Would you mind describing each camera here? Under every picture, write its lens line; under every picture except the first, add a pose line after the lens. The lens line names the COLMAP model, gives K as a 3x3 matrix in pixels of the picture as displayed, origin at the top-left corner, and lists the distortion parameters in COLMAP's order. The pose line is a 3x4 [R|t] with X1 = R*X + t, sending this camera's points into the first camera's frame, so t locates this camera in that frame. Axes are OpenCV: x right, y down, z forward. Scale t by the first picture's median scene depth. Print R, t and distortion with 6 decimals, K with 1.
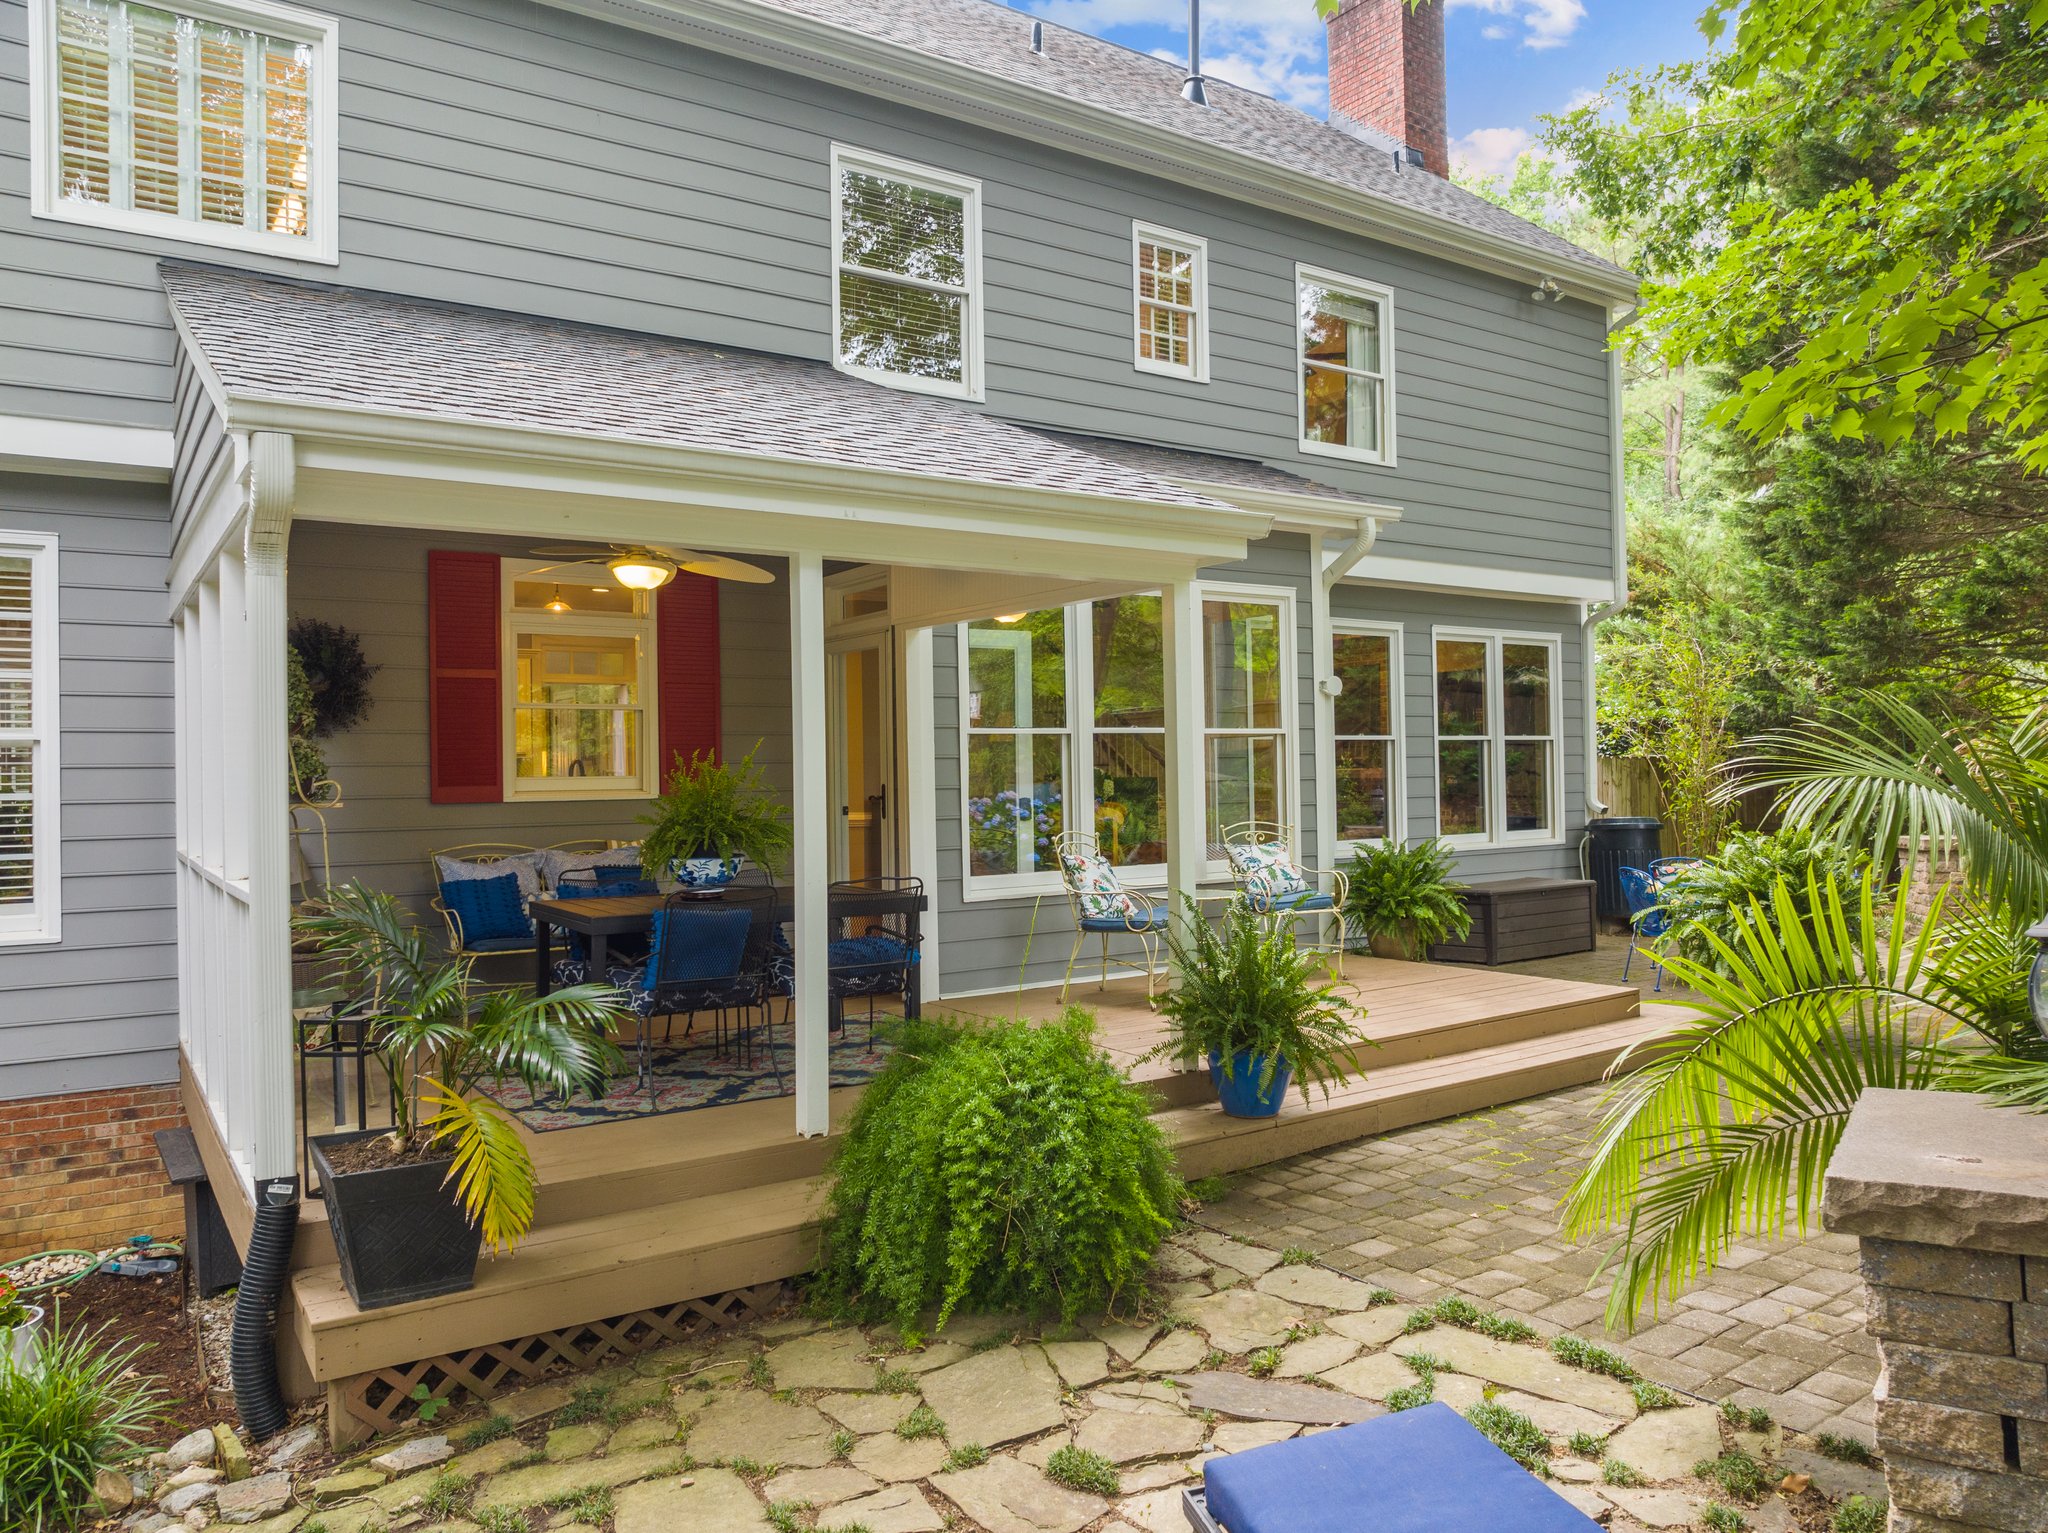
lens RADIAL K [[1431.9, 0, 1036.7], [0, 1431.9, 763.5], [0, 0, 1]] dist [-0.042587, 0.007130]
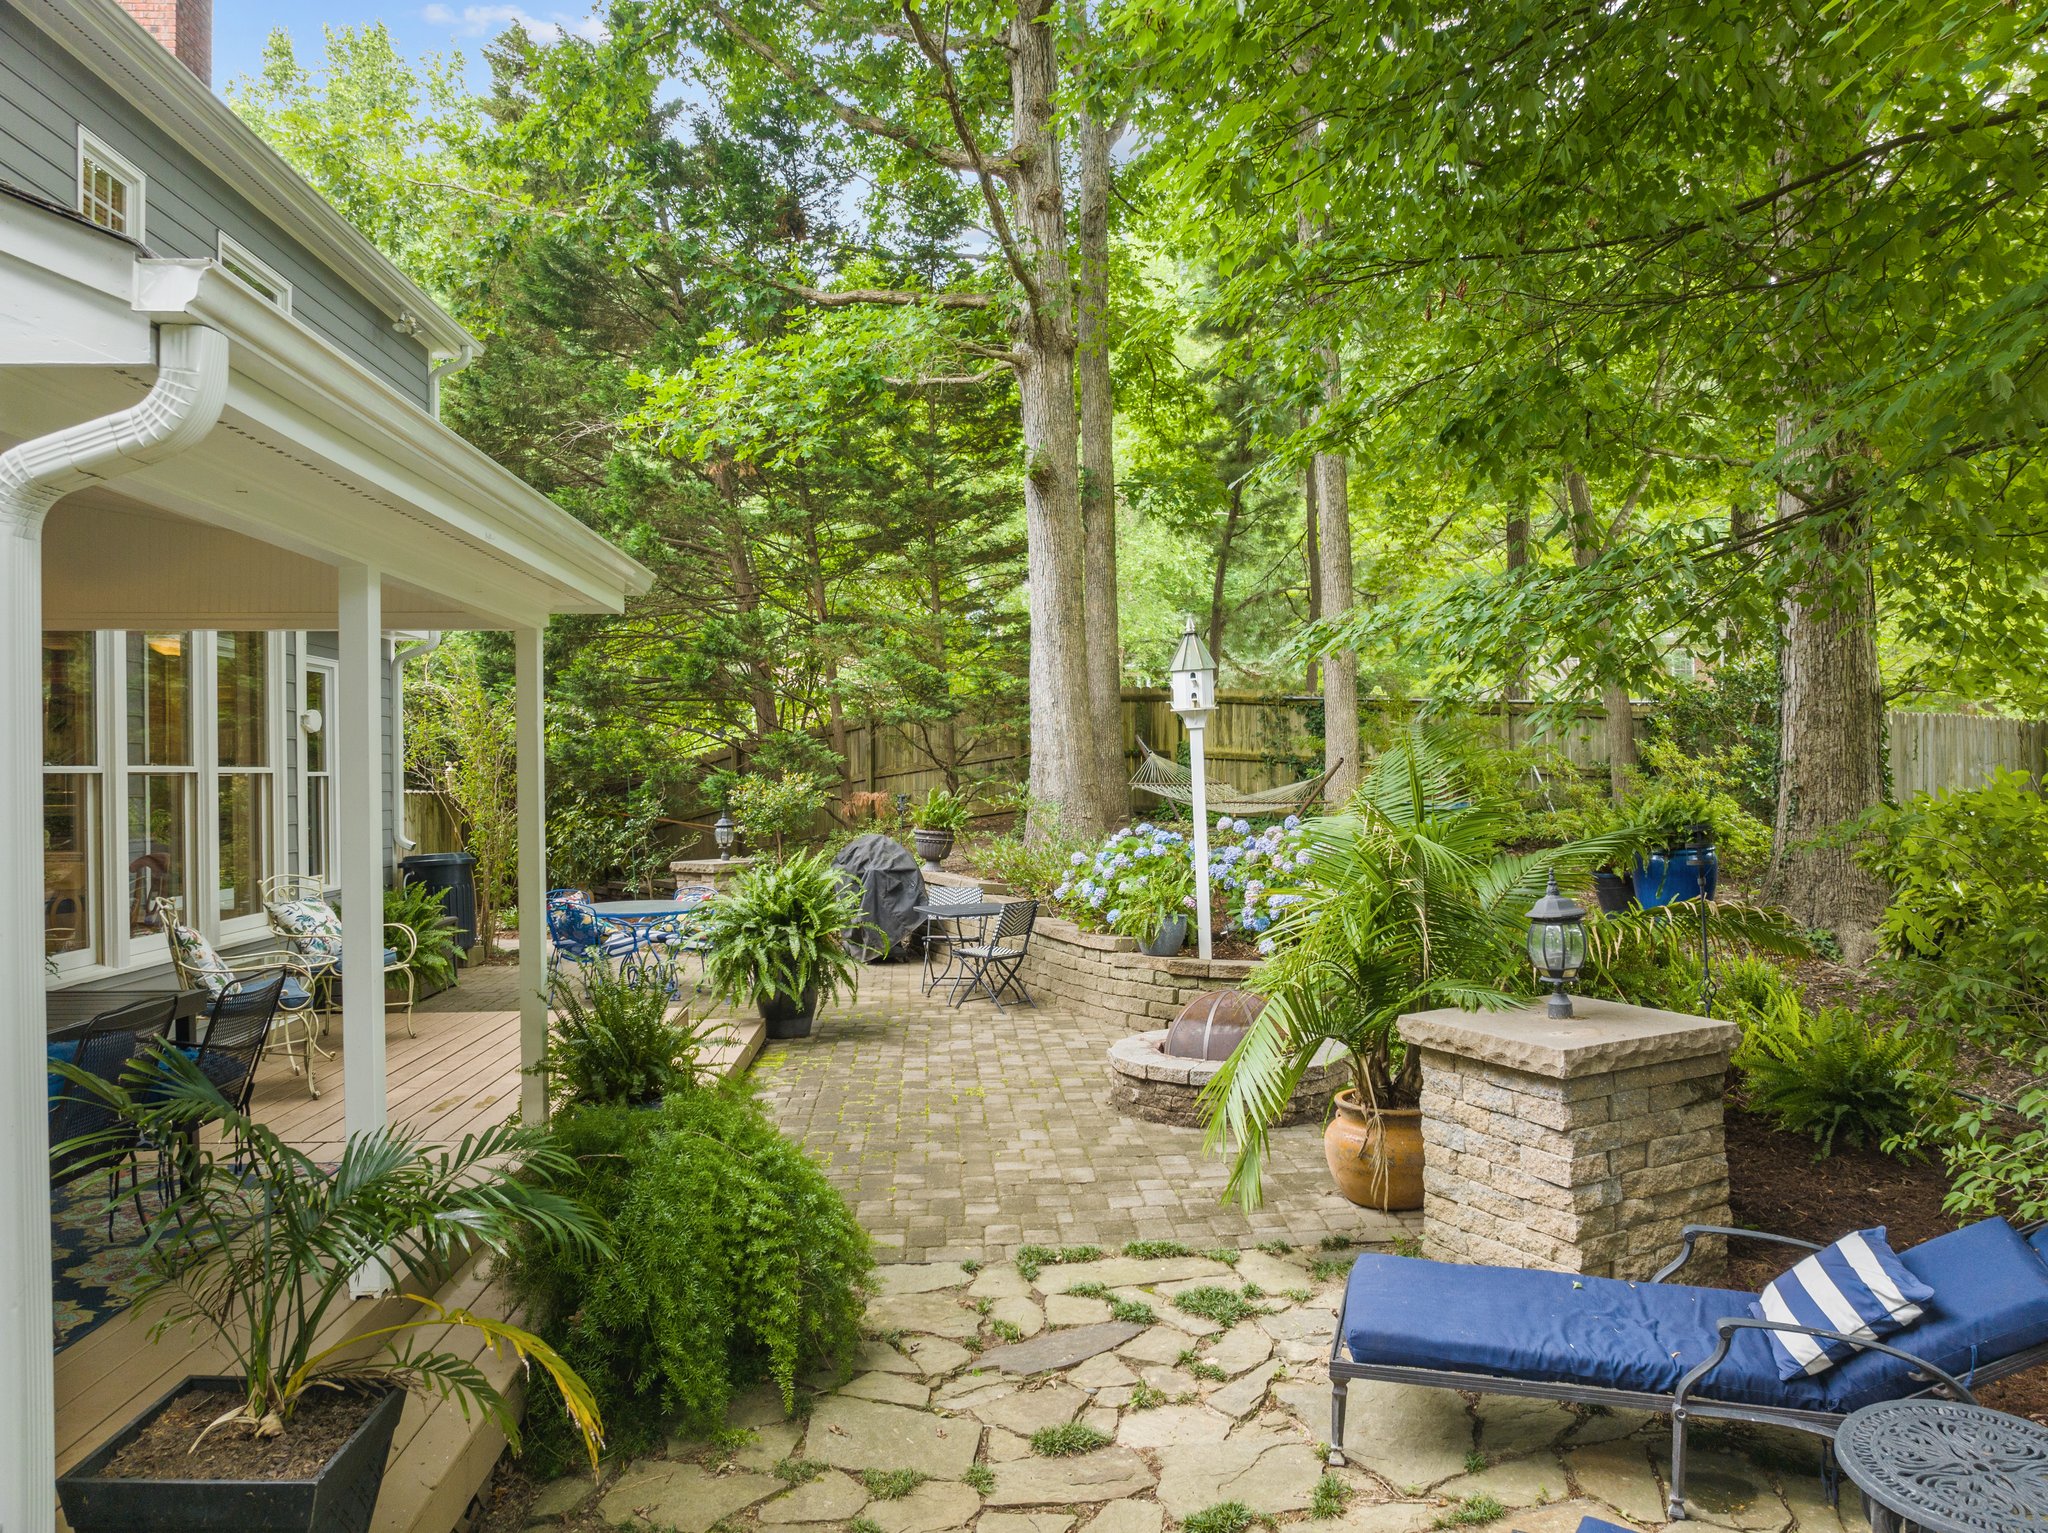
lens RADIAL K [[1457.6, 0, 1024.0], [0, 1457.6, 766.5], [0, 0, 1]] dist [-0.040736, 0.020758]
pose [[0.524933, 0.011992, 0.851059, -0.820014], [-0.002517, 0.999918, -0.012538, -0.035511], [-0.851140, 0.004440, 0.524920, 0.323520]]
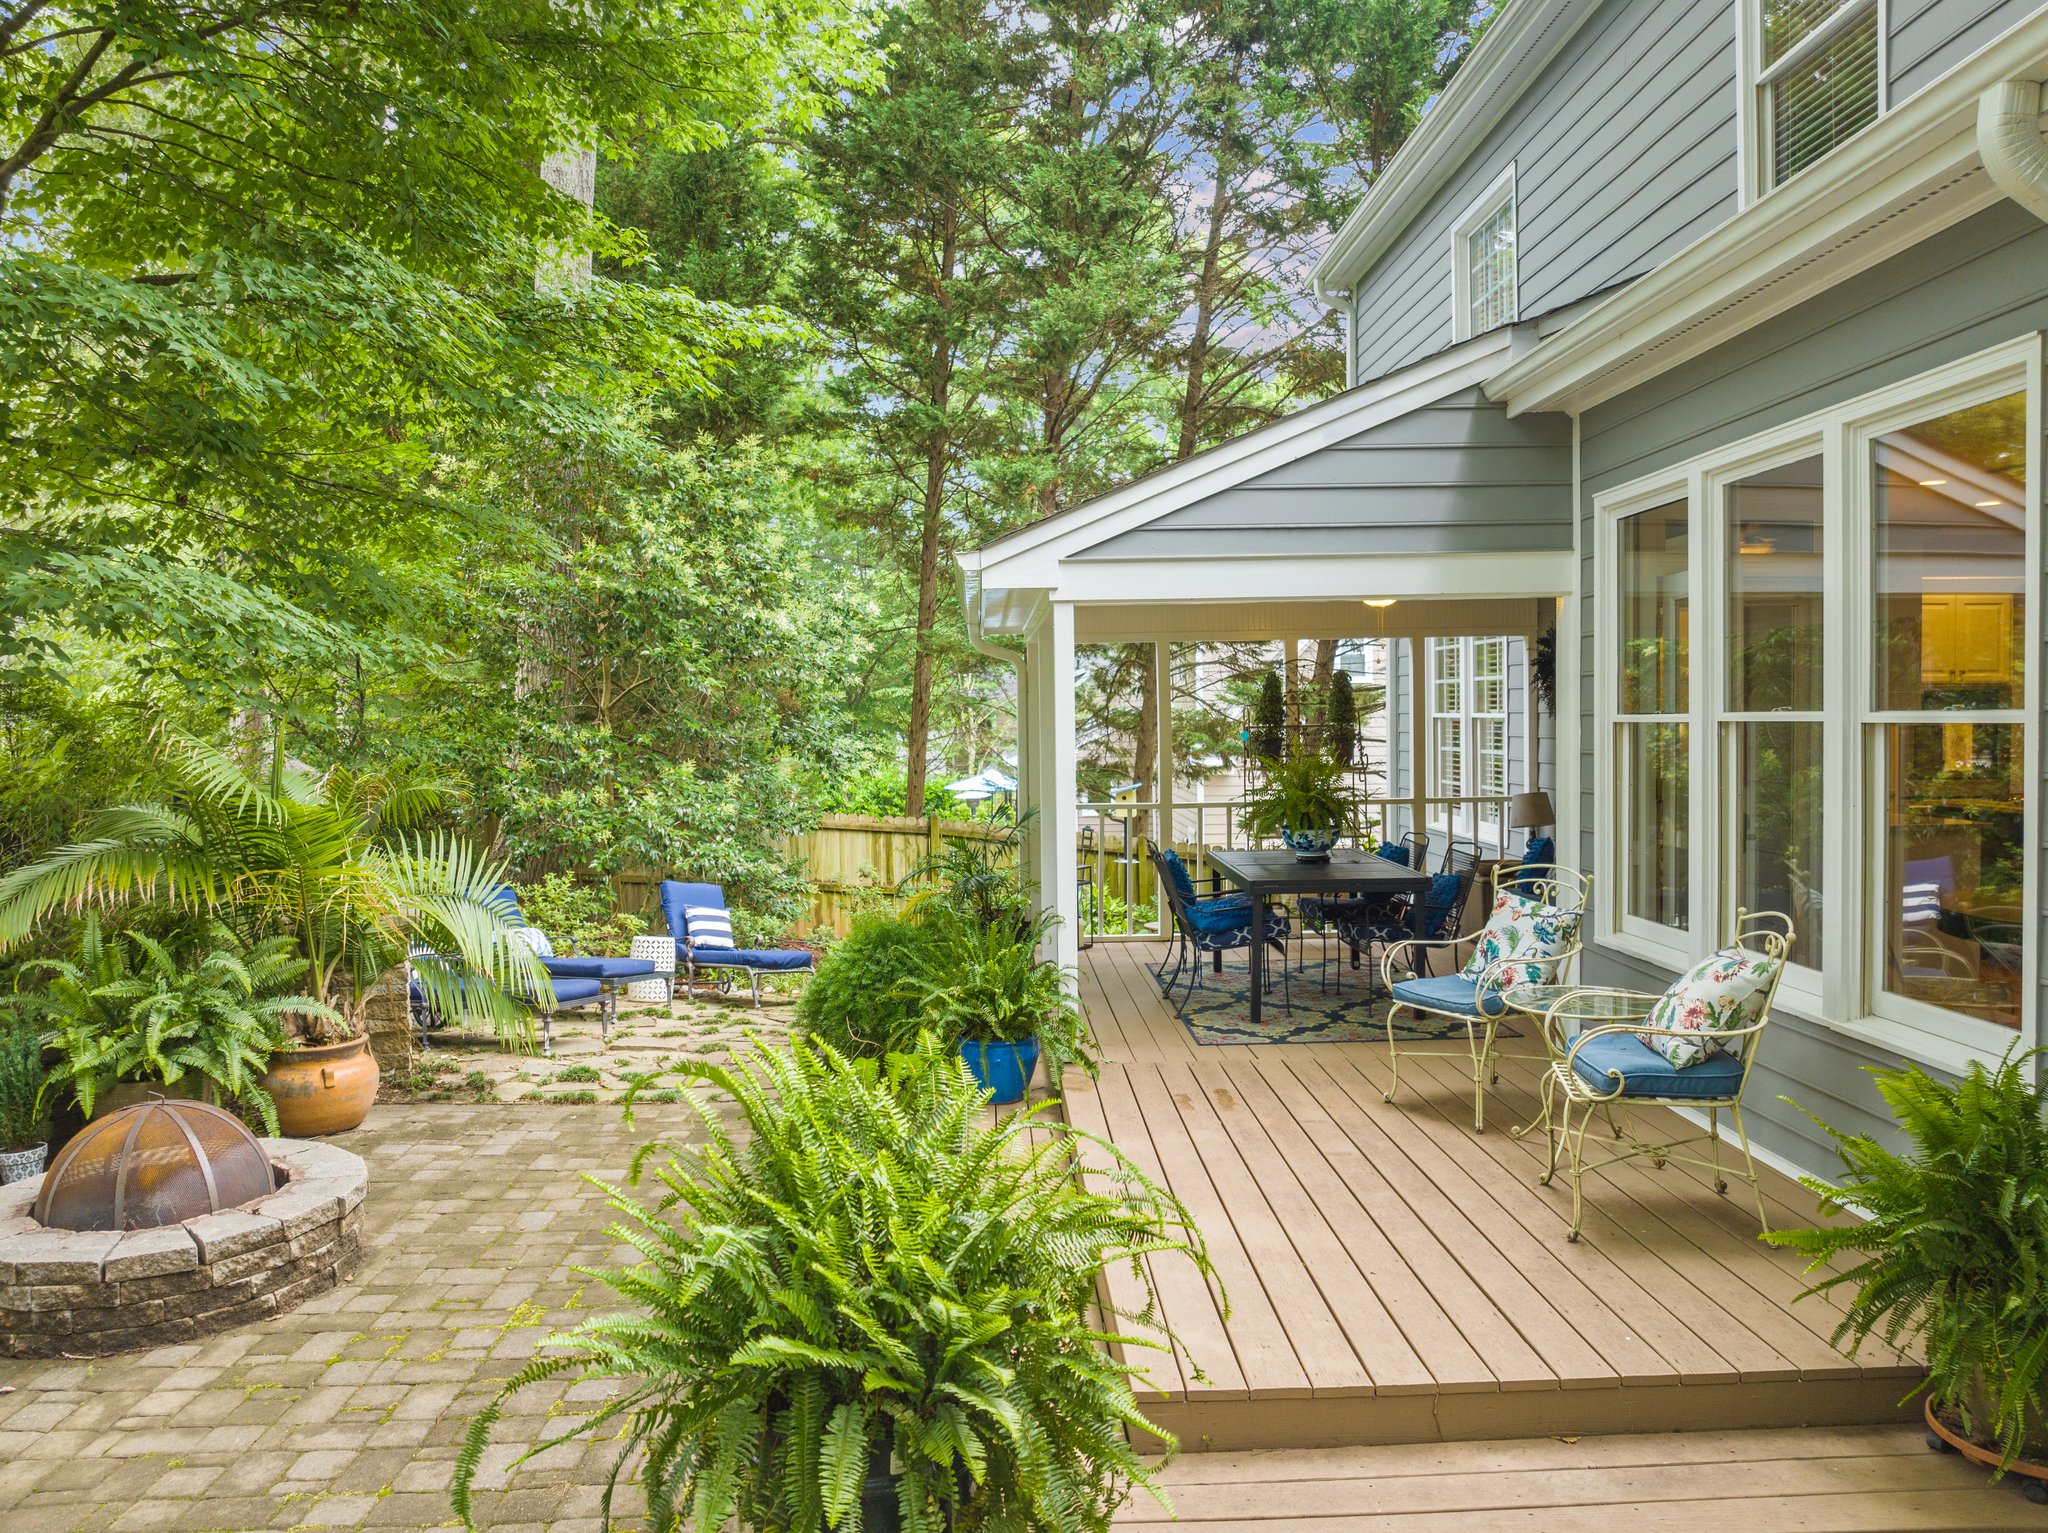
lens RADIAL K [[1457.6, 0, 1024.0], [0, 1457.6, 766.5], [0, 0, 1]] dist [-0.040736, 0.020758]
pose [[-0.548126, 0.052827, -0.834726, 1.522816], [0.029468, 0.998604, 0.043848, -0.082228], [0.835877, -0.000564, -0.548917, 2.355732]]
